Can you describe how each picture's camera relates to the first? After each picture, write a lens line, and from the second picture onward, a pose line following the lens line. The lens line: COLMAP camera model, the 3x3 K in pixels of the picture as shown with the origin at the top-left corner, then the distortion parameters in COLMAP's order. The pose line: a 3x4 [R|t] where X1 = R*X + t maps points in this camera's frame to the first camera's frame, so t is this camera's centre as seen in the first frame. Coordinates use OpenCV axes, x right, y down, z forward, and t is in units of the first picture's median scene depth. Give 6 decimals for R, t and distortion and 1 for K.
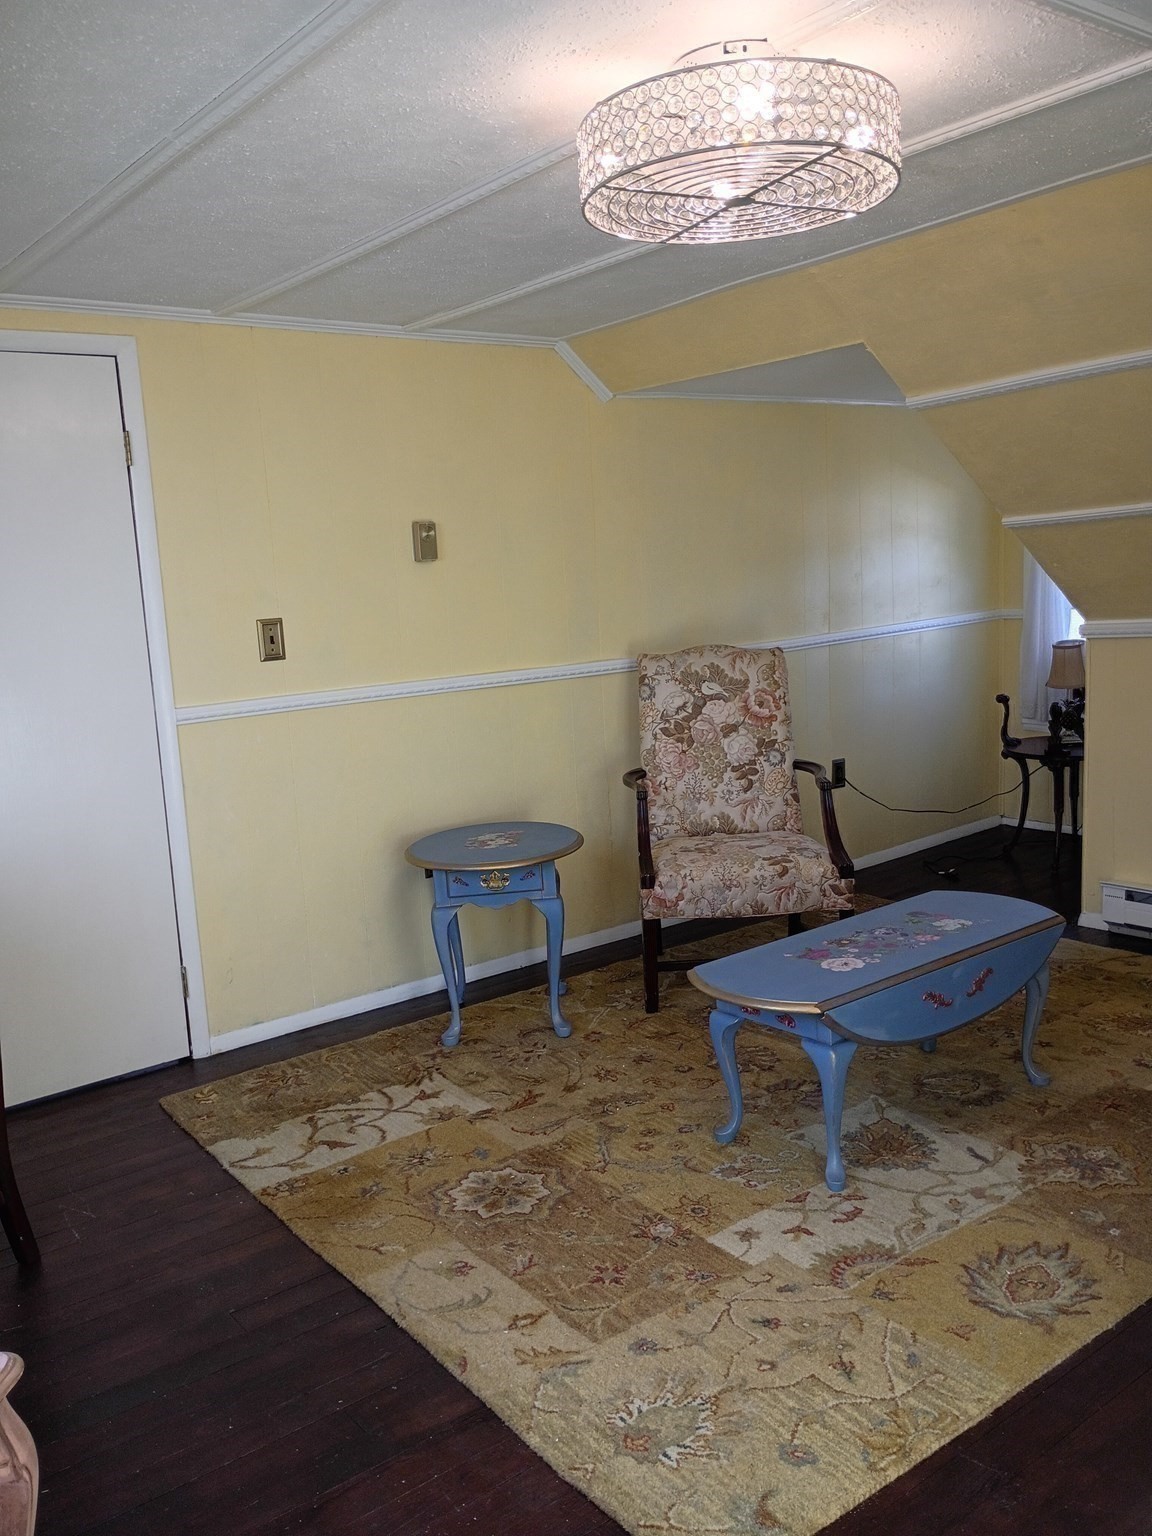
lens RADIAL K [[1269.2, 0, 582.8], [0, 1269.2, 767.2], [0, 0, 1]] dist [0.038646, -0.046316]
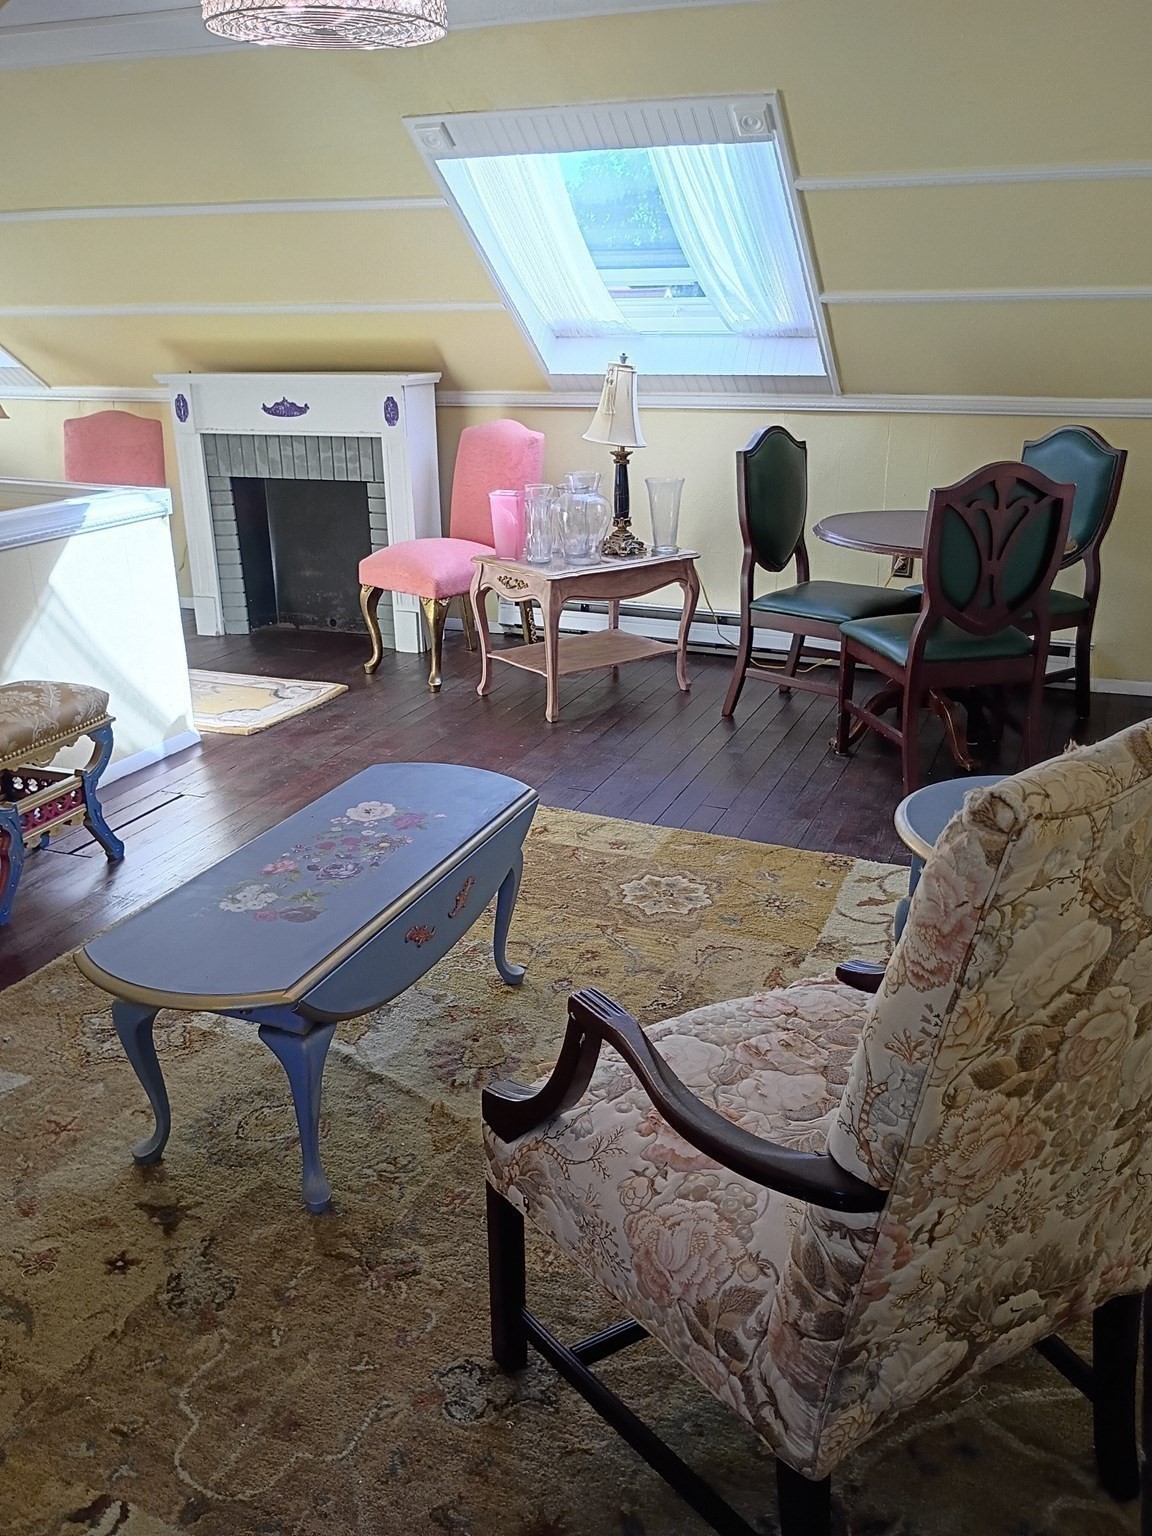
lens RADIAL K [[1269.2, 0, 581.2], [0, 1269.2, 770.3], [0, 0, 1]] dist [0.038646, -0.046316]
pose [[-0.861359, 0.231939, -0.451957, 0.330992], [-0.022591, 0.871315, 0.490203, -0.212975], [0.507495, 0.432451, -0.745275, 1.210521]]
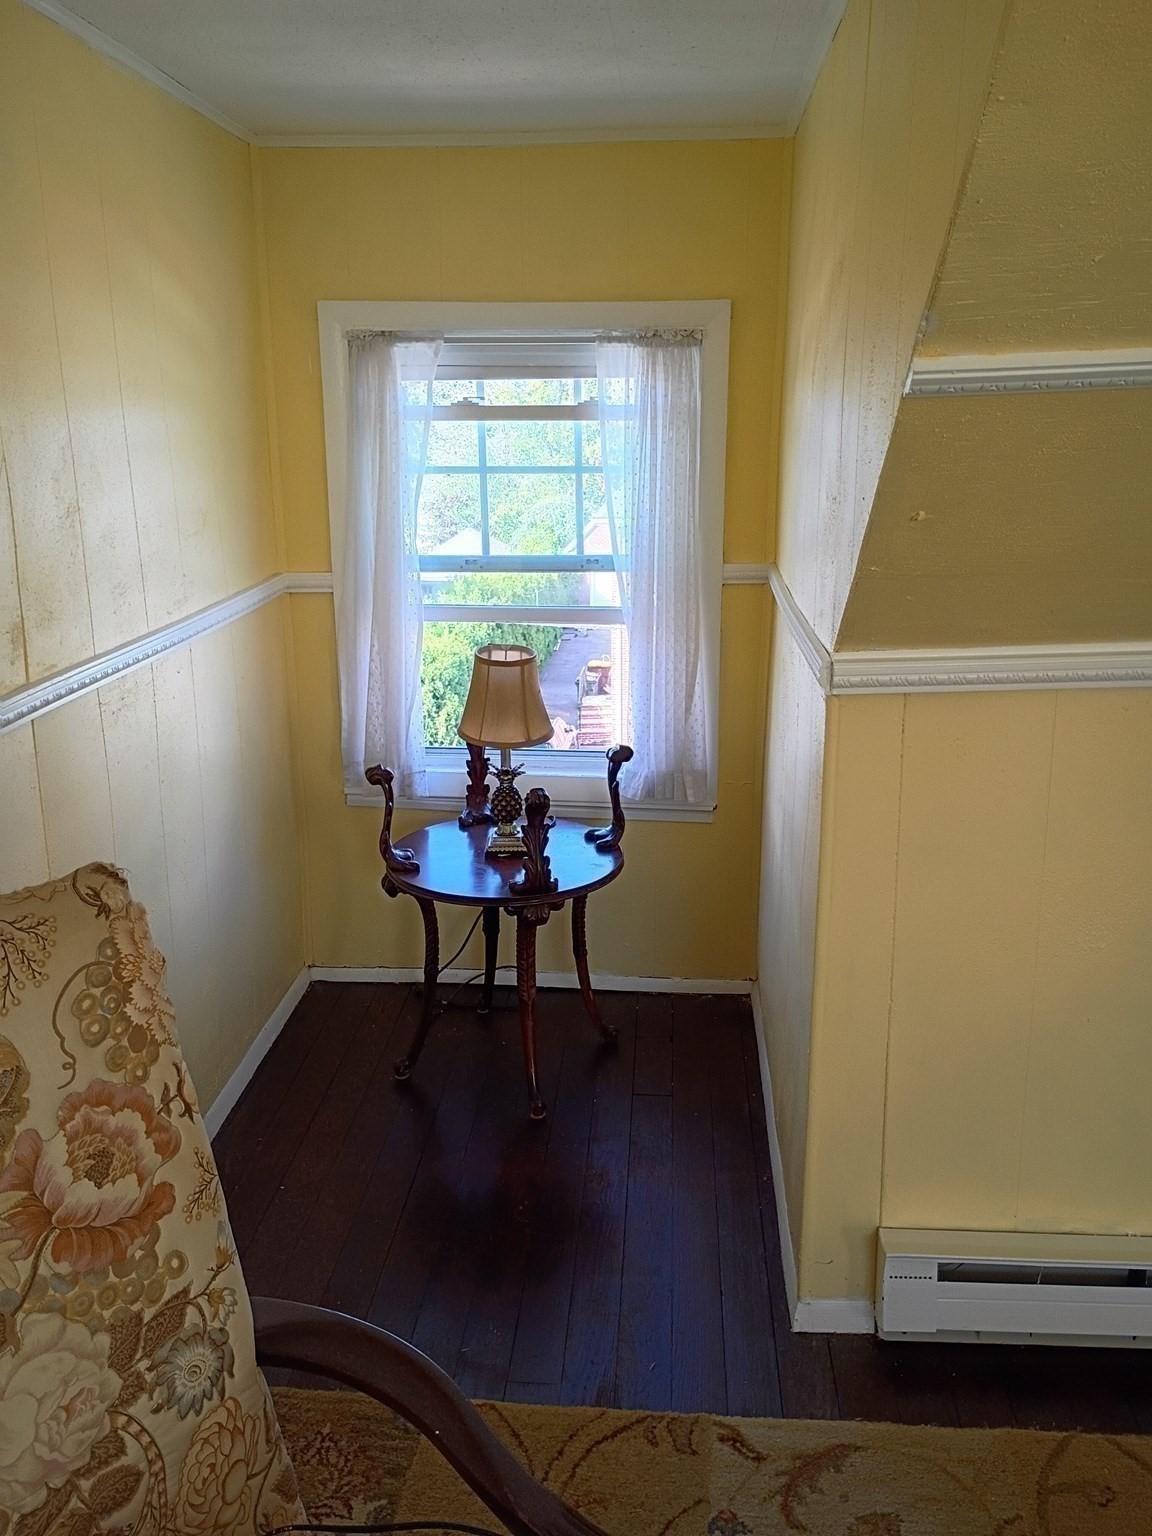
lens RADIAL K [[1269.2, 0, 576.0], [0, 1269.2, 769.6], [0, 0, 1]] dist [0.038646, -0.046316]
pose [[0.674789, -0.145161, 0.723594, 0.051279], [0.085621, 0.989243, 0.118606, -0.142571], [-0.733027, -0.018079, 0.679959, 0.845665]]
